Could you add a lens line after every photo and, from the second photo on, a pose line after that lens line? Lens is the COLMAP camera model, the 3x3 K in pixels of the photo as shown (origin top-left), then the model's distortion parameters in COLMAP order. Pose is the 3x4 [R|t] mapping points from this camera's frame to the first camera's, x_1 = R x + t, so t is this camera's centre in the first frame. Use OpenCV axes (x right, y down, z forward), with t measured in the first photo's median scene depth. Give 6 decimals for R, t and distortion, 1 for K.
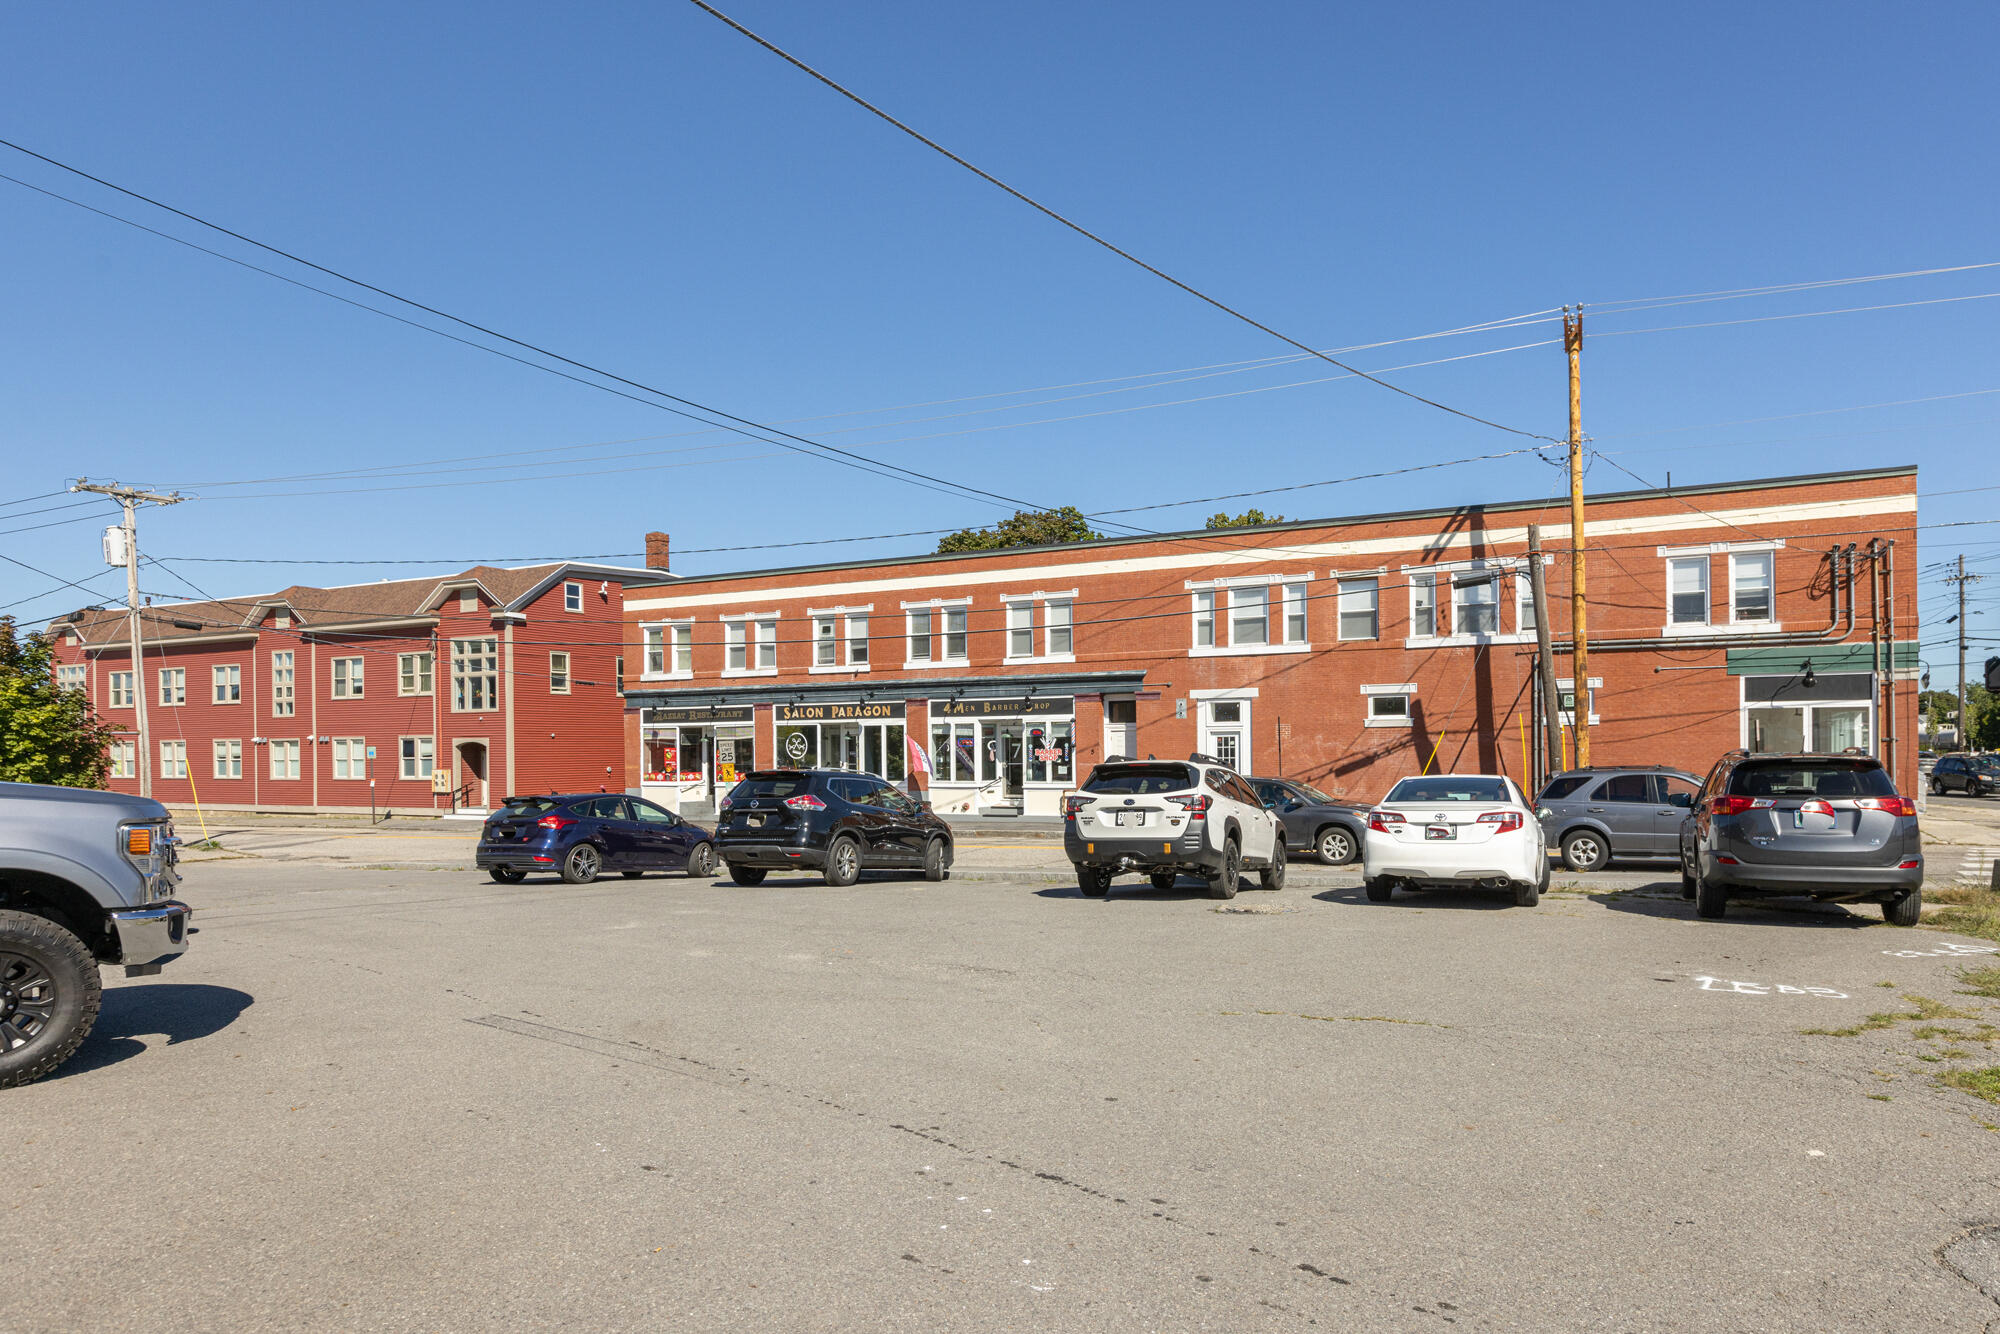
lens RADIAL K [[1231.3, 0, 994.1], [0, 1231.3, 750.6], [0, 0, 1]] dist [-0.010409, 0.004358]
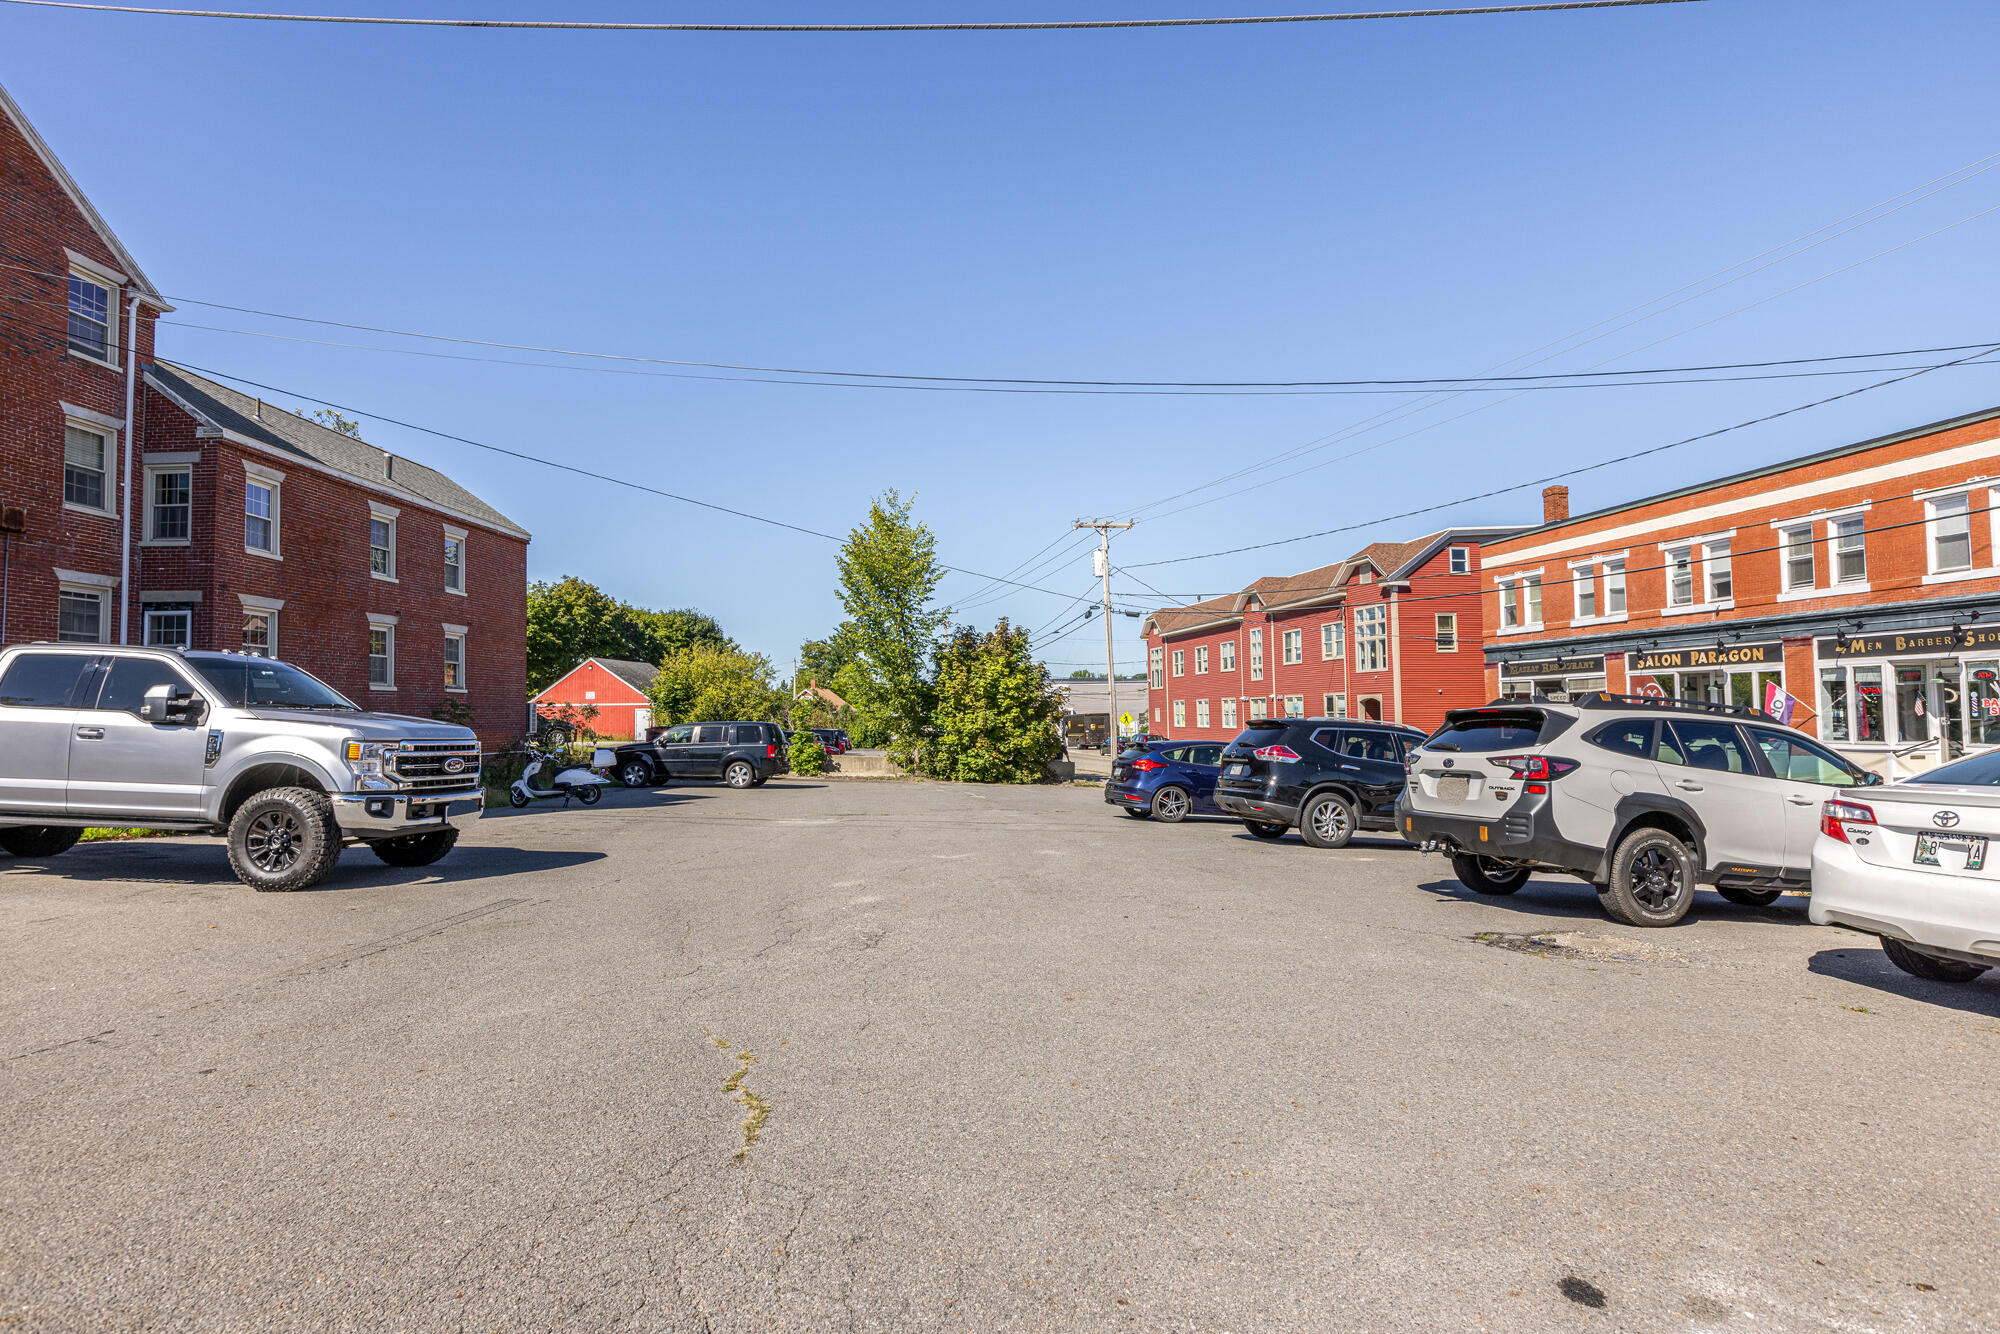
lens RADIAL K [[1048.6, 0, 1002.6], [0, 1048.6, 658.1], [0, 0, 1]] dist [0.001081, 0.001786]
pose [[0.591637, -0.041371, -0.805142, 0.188337], [0.001772, 0.998747, -0.050017, 0.004787], [0.806202, 0.028165, 0.590969, 0.185176]]
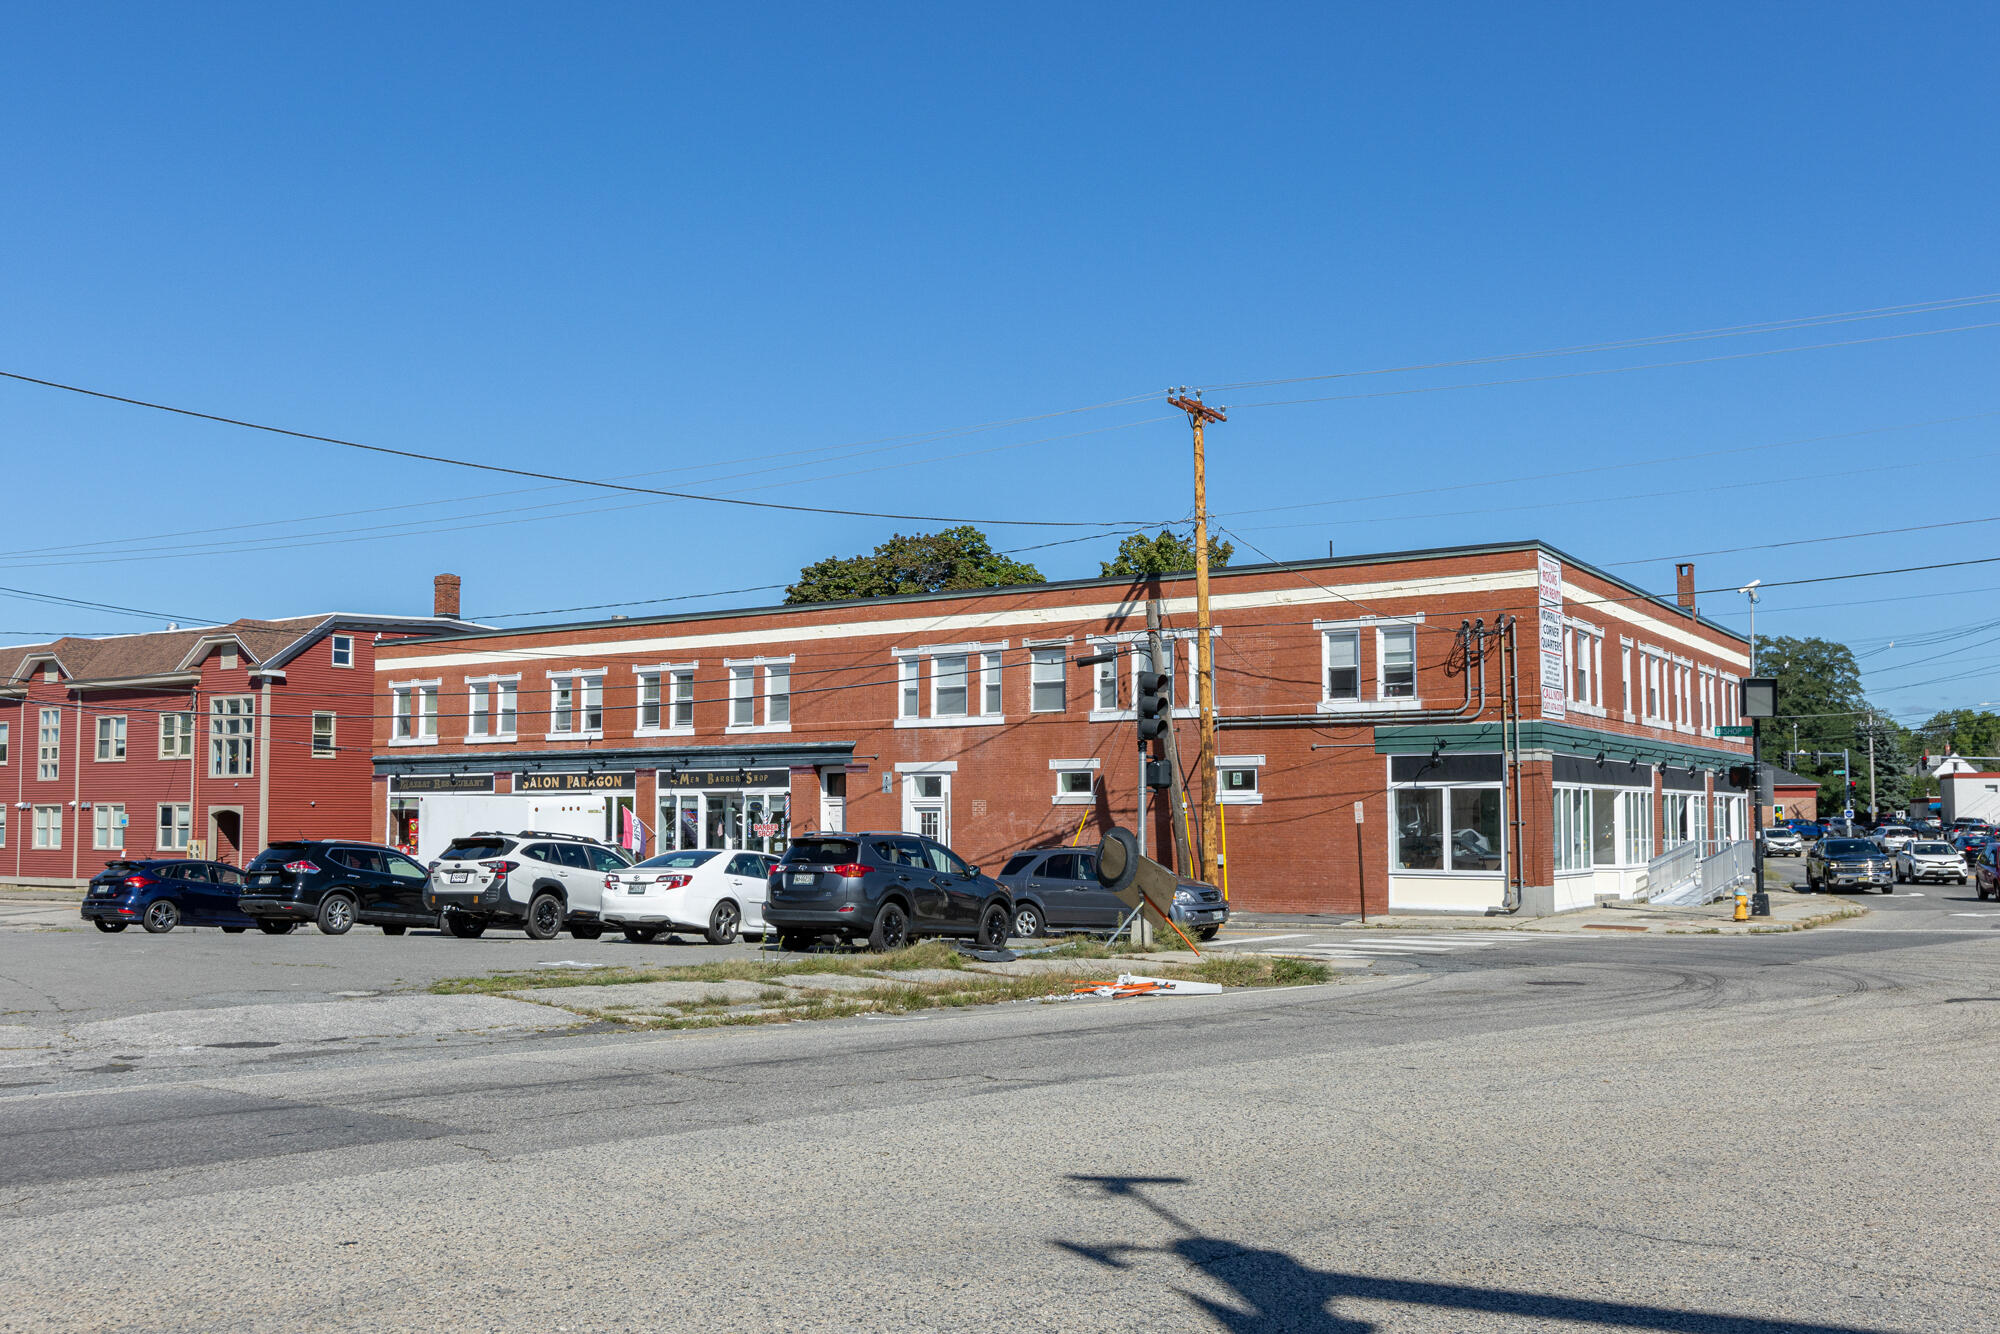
lens RADIAL K [[1989.9, 0, 1004.4], [0, 1989.9, 676.1], [0, 0, 1]] dist [-0.004707, 0.000000]
pose [[0.990150, -0.001377, -0.140004, 0.435214], [-0.008739, 0.997394, -0.071610, -0.006723], [0.139738, 0.072128, 0.987558, -0.478245]]
